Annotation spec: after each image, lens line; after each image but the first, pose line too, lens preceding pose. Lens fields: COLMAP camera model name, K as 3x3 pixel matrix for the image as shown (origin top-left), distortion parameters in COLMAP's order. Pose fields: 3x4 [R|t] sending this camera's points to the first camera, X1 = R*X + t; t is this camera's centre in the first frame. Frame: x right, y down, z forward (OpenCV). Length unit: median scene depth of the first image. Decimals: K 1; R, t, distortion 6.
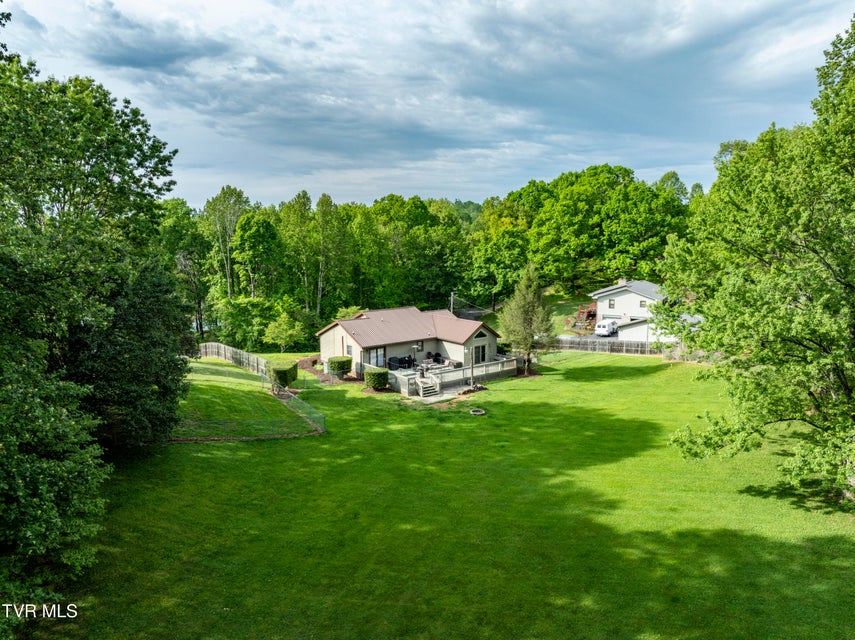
lens RADIAL K [[636.7, 0, 424.7], [0, 636.7, 335.9], [0, 0, 1]] dist [-0.065372, 0.000053]
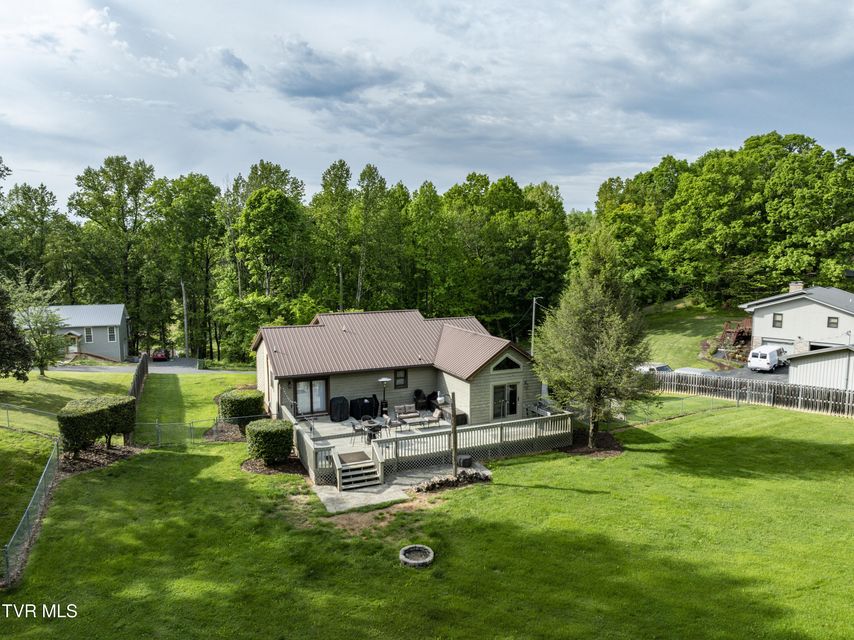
lens RADIAL K [[617.3, 0, 427.0], [0, 617.3, 320.0], [0, 0, 1]] dist [-0.063950, 0.032149]
pose [[0.970986, 0.034525, -0.236629, 0.092982], [-0.045648, 0.998087, -0.041690, -0.009276], [0.234737, 0.051282, 0.970705, 0.311402]]
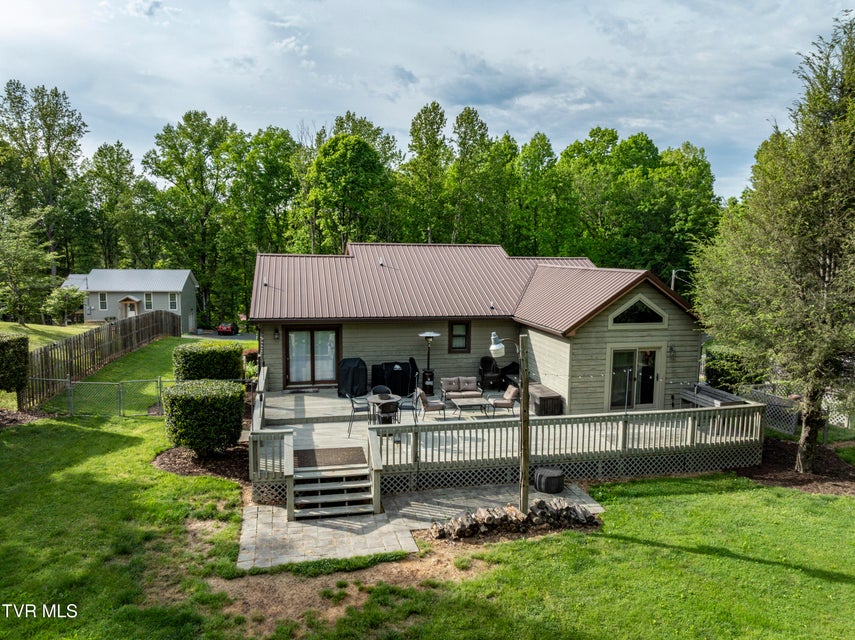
lens RADIAL K [[618.0, 0, 427.5], [0, 618.0, 320.0], [0, 0, 1]] dist [-0.063950, 0.032149]
pose [[0.905666, 0.066271, -0.418782, 0.077066], [-0.089738, 0.995294, -0.036566, 0.013351], [0.414388, 0.070697, 0.907350, 0.449144]]
